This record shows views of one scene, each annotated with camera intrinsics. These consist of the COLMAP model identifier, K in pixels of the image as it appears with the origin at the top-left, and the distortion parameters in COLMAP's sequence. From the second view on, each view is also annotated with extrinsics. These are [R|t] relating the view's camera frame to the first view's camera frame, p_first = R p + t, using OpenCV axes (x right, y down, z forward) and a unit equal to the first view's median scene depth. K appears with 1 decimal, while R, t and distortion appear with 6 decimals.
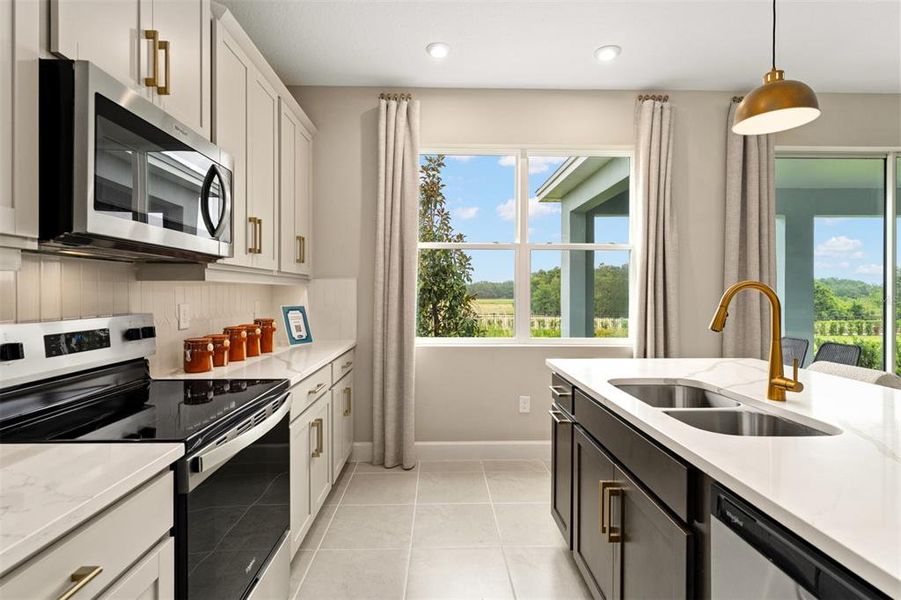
lens RADIAL K [[438.1, 0, 450.1], [0, 438.1, 295.2], [0, 0, 1]] dist [0.014666, -0.000589]
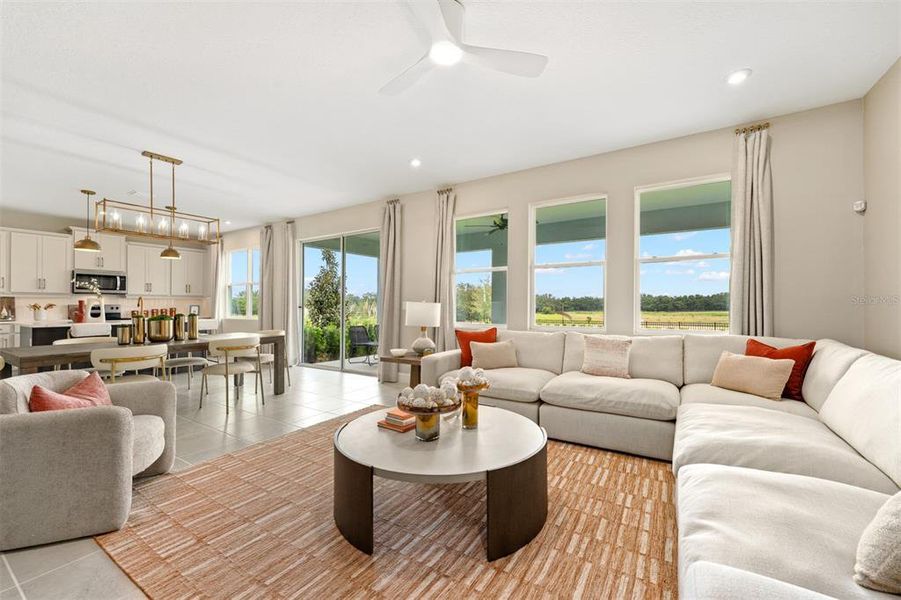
lens RADIAL K [[357.3, 0, 449.8], [0, 357.3, 301.3], [0, 0, 1]] dist [-0.002698, -0.000264]
pose [[0.842928, -0.008086, -0.537966, 3.004048], [-0.000948, 0.999863, -0.016514, 0.043536], [0.538026, 0.014430, 0.842805, -0.263373]]
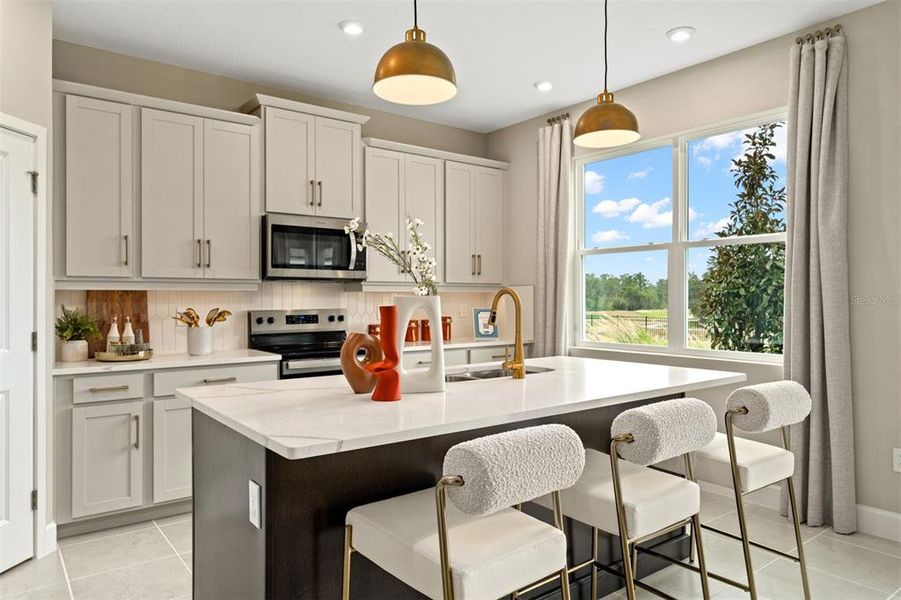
lens RADIAL K [[603.4, 0, 455.0], [0, 603.4, 294.4], [0, 0, 1]] dist [0.002837, 0.001410]
pose [[0.599117, -0.005653, -0.800641, 1.082194], [-0.003079, 0.999951, -0.009365, 0.001797], [0.800655, 0.008075, 0.599071, -0.120267]]
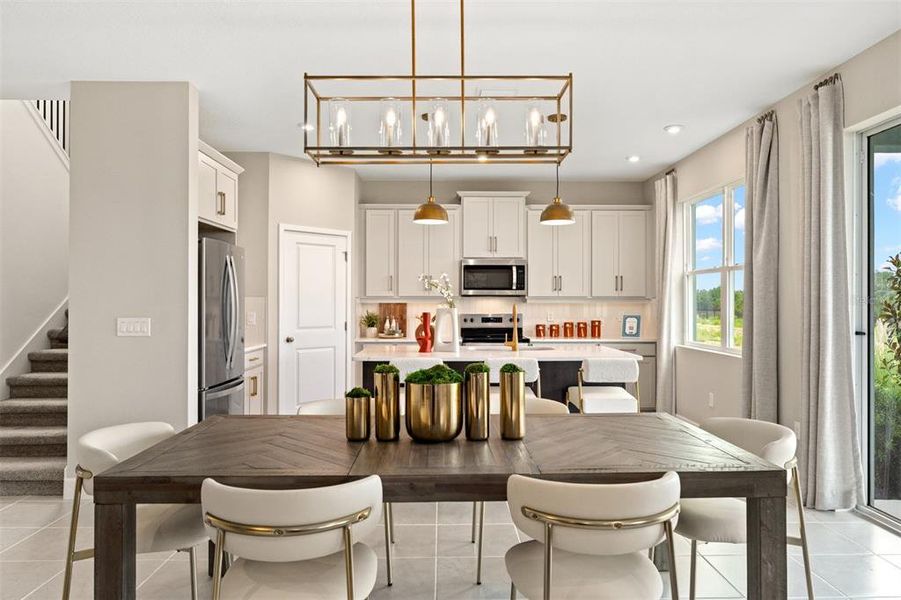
lens RADIAL K [[603.4, 0, 452.5], [0, 603.4, 299.2], [0, 0, 1]] dist [0.002837, 0.001410]
pose [[0.002993, -0.005701, -0.999979, 2.174430], [-0.007201, 0.999958, -0.005722, -0.019456], [0.999970, 0.007218, 0.002952, 0.330388]]
